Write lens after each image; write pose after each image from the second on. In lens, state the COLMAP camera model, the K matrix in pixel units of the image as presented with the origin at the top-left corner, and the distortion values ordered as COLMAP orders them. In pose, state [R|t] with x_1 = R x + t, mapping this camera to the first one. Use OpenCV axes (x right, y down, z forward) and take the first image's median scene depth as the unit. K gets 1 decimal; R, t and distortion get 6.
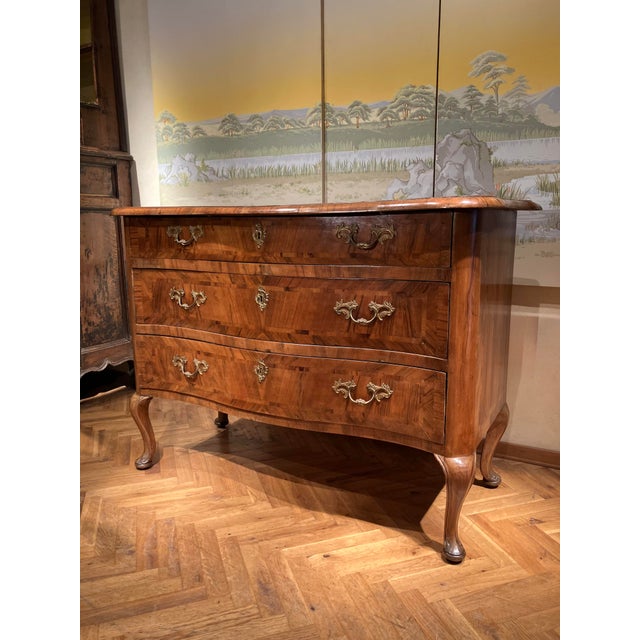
lens RADIAL K [[529.2, 0, 326.1], [0, 529.2, 316.1], [0, 0, 1]] dist [0.021012, -0.030555]
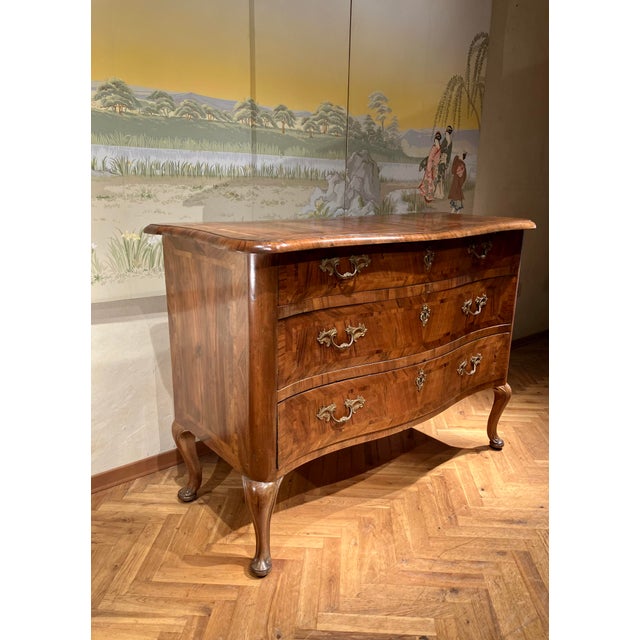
lens RADIAL K [[529.2, 0, 331.4], [0, 529.2, 315.4], [0, 0, 1]] dist [0.021012, -0.030555]
pose [[0.365914, -0.220988, 0.904031, -1.020906], [0.142120, 0.973274, 0.180390, -0.222402], [-0.919733, 0.062473, 0.387541, 0.651633]]
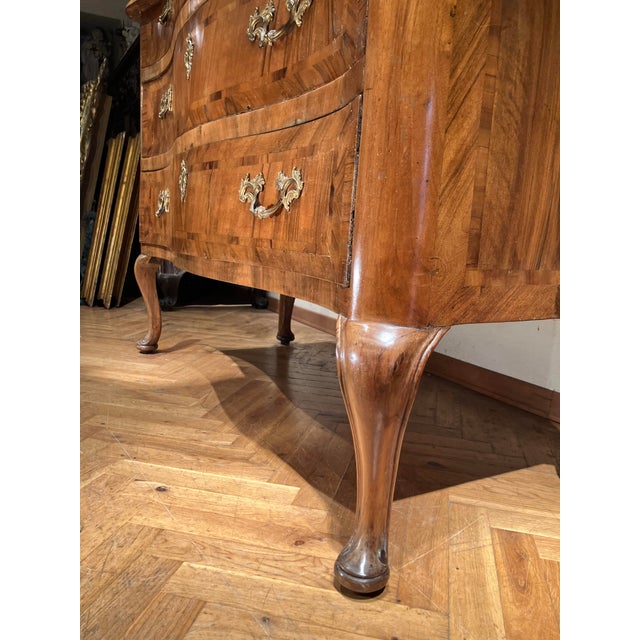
lens RADIAL K [[529.2, 0, 326.0], [0, 529.2, 316.0], [0, 0, 1]] dist [0.021012, -0.030555]
pose [[0.848051, 0.139408, -0.511248, 0.319042], [-0.154279, 0.987935, 0.013477, 0.199547], [0.506959, 0.067446, 0.859327, 0.494698]]
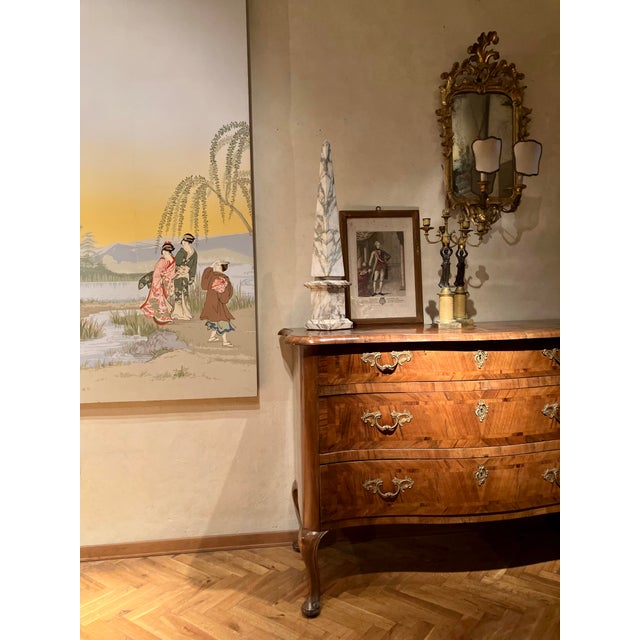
lens RADIAL K [[529.2, 0, 314.2], [0, 529.2, 322.1], [0, 0, 1]] dist [0.021012, -0.030555]
pose [[0.827593, -0.037262, 0.560091, -0.925132], [0.117135, 0.987292, -0.107396, -0.123643], [-0.548972, 0.154486, 0.821440, 0.185879]]
